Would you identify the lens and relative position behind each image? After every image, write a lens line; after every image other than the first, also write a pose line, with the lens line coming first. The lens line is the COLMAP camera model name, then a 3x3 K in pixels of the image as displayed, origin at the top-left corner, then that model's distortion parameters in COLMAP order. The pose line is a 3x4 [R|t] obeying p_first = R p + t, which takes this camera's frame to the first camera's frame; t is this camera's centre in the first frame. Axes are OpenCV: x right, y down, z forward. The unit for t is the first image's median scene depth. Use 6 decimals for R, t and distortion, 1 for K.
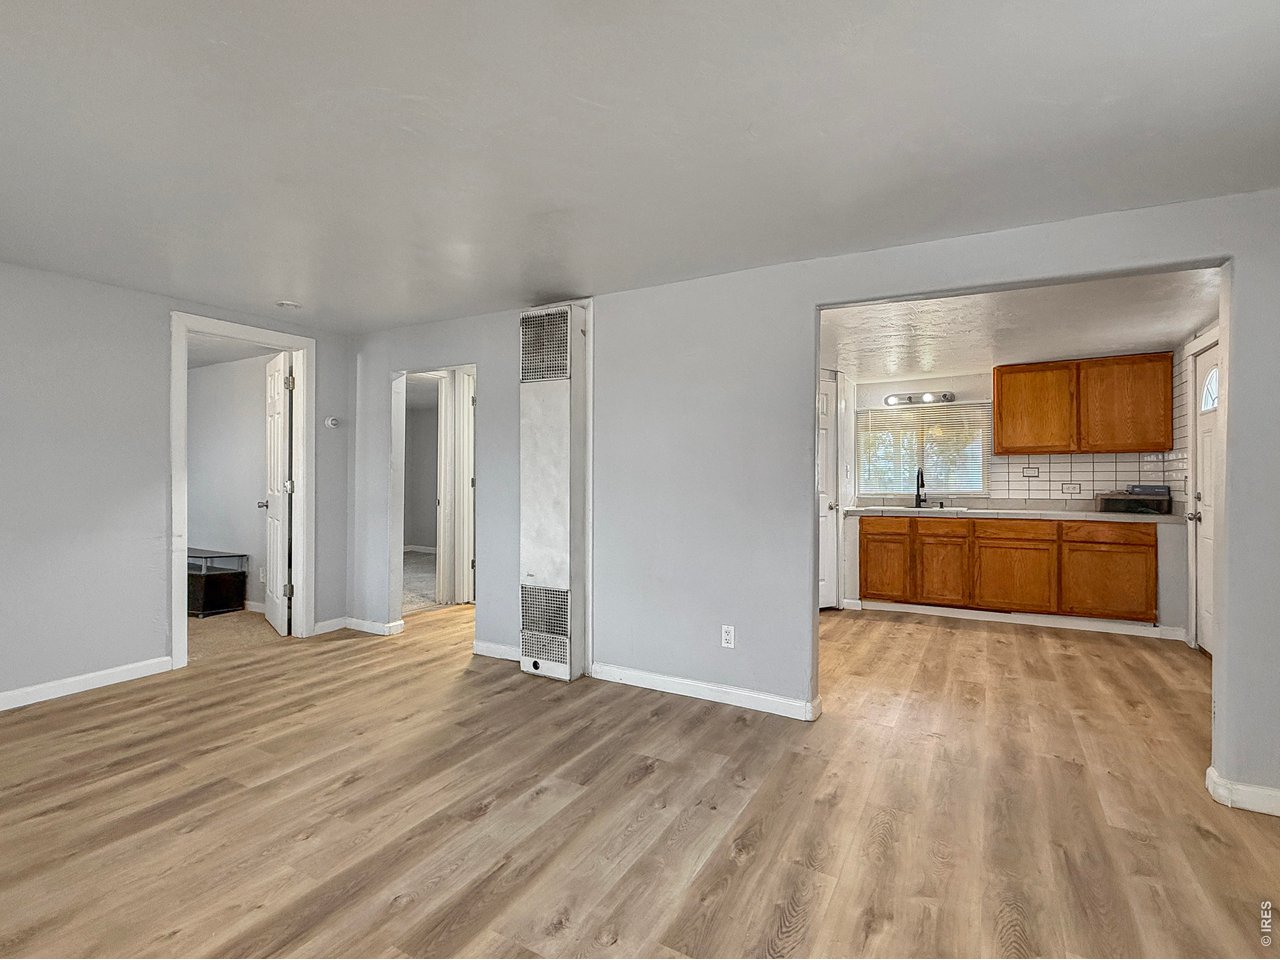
lens RADIAL K [[608.5, 0, 640.0], [0, 608.5, 480.0], [0, 0, 1]] dist [-0.000453, -0.000217]
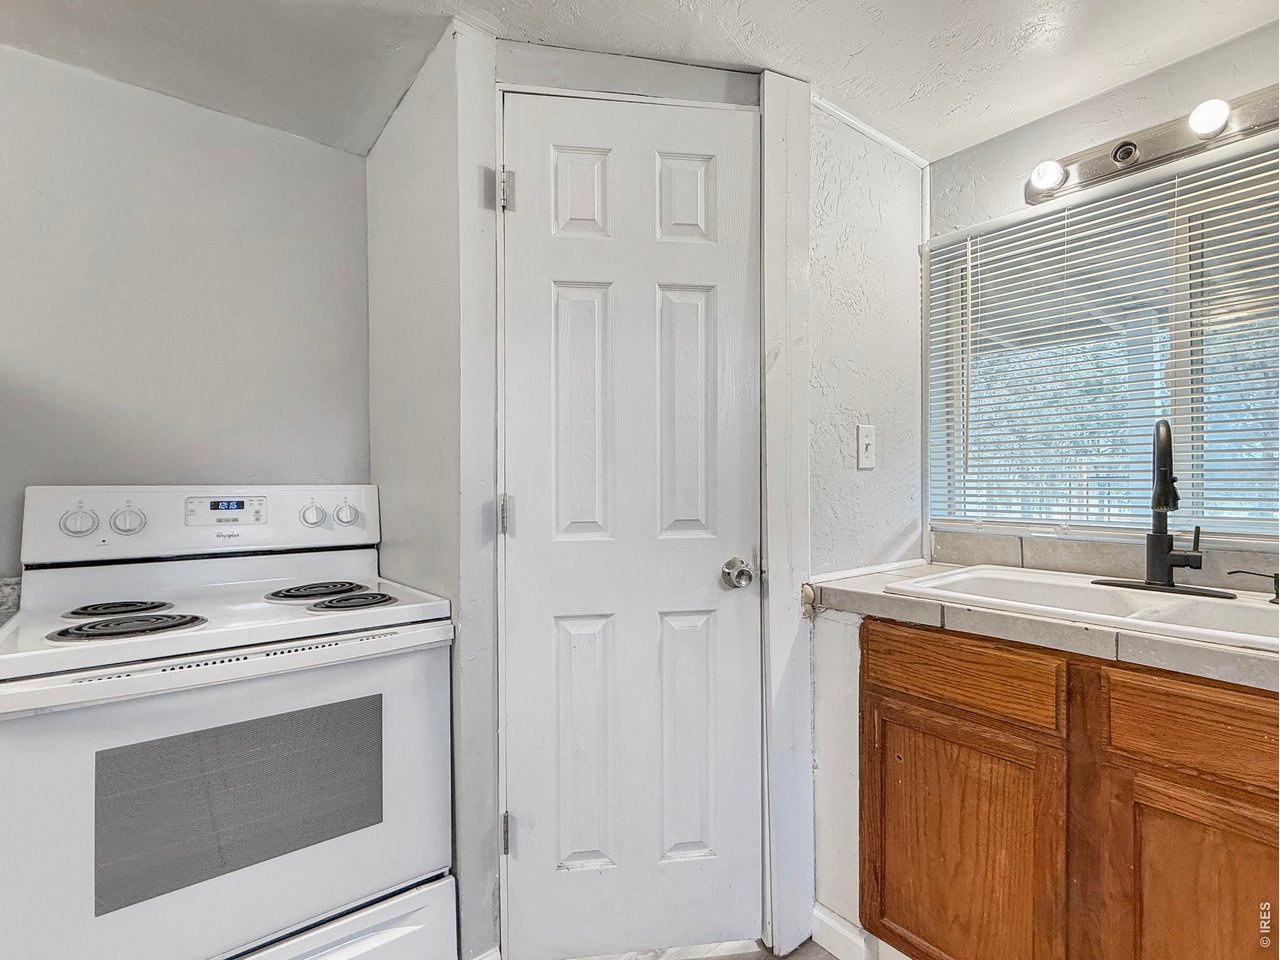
lens RADIAL K [[608.5, 0, 640.0], [0, 608.5, 480.0], [0, 0, 1]] dist [-0.000453, -0.000217]
pose [[0.921738, -0.001292, -0.387811, 0.409391], [0.007348, 0.999873, 0.014135, -0.003067], [0.387744, -0.015878, 0.921631, 0.792240]]
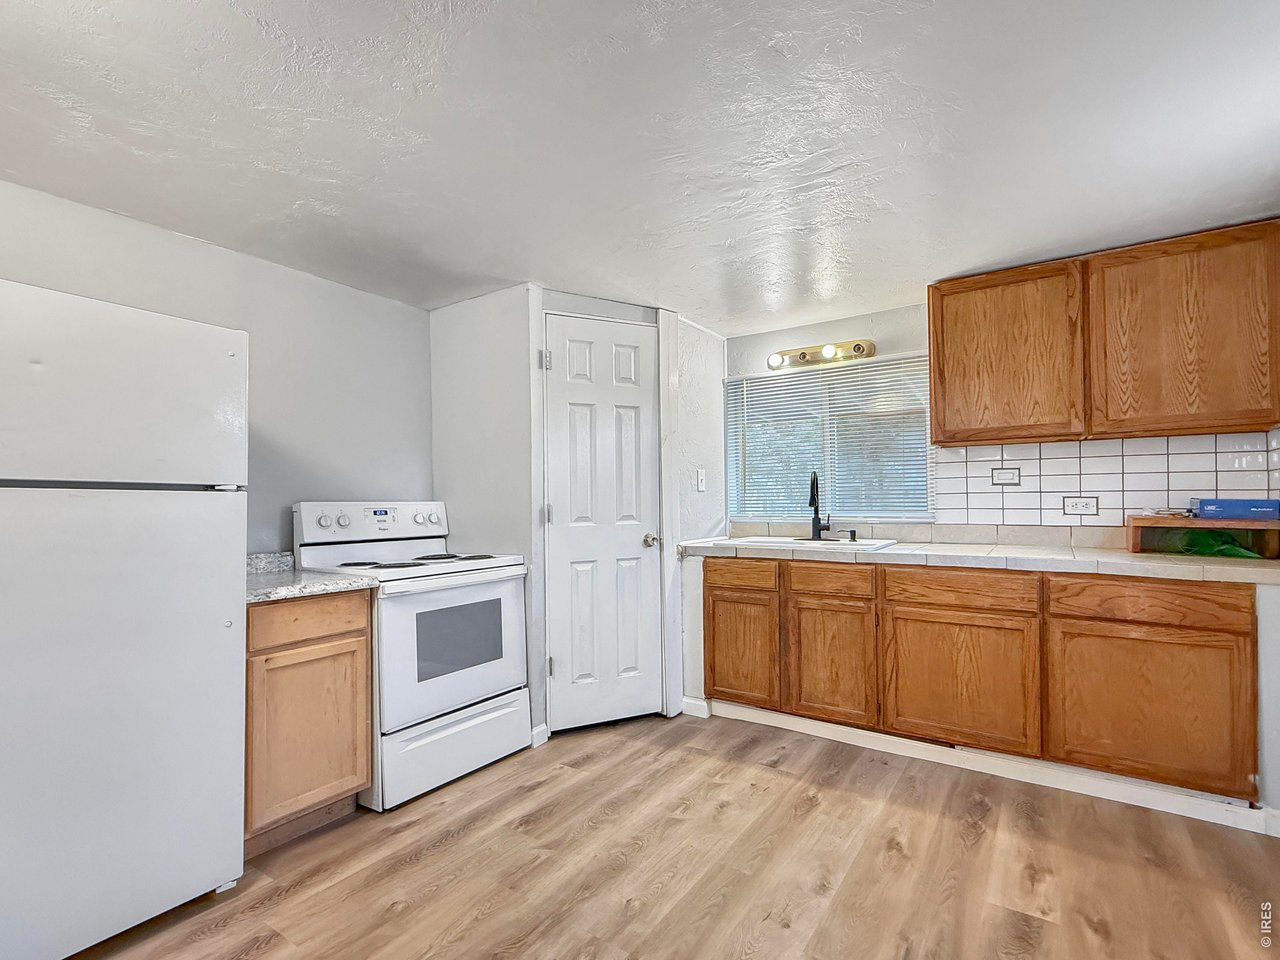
lens RADIAL K [[609.1, 0, 642.4], [0, 609.1, 496.5], [0, 0, 1]] dist [-0.000338, -0.000200]
pose [[0.996831, -0.012611, -0.078539, 0.381636], [0.013148, 0.999894, 0.006330, -0.002854], [0.078451, -0.007343, 0.996891, 0.453574]]
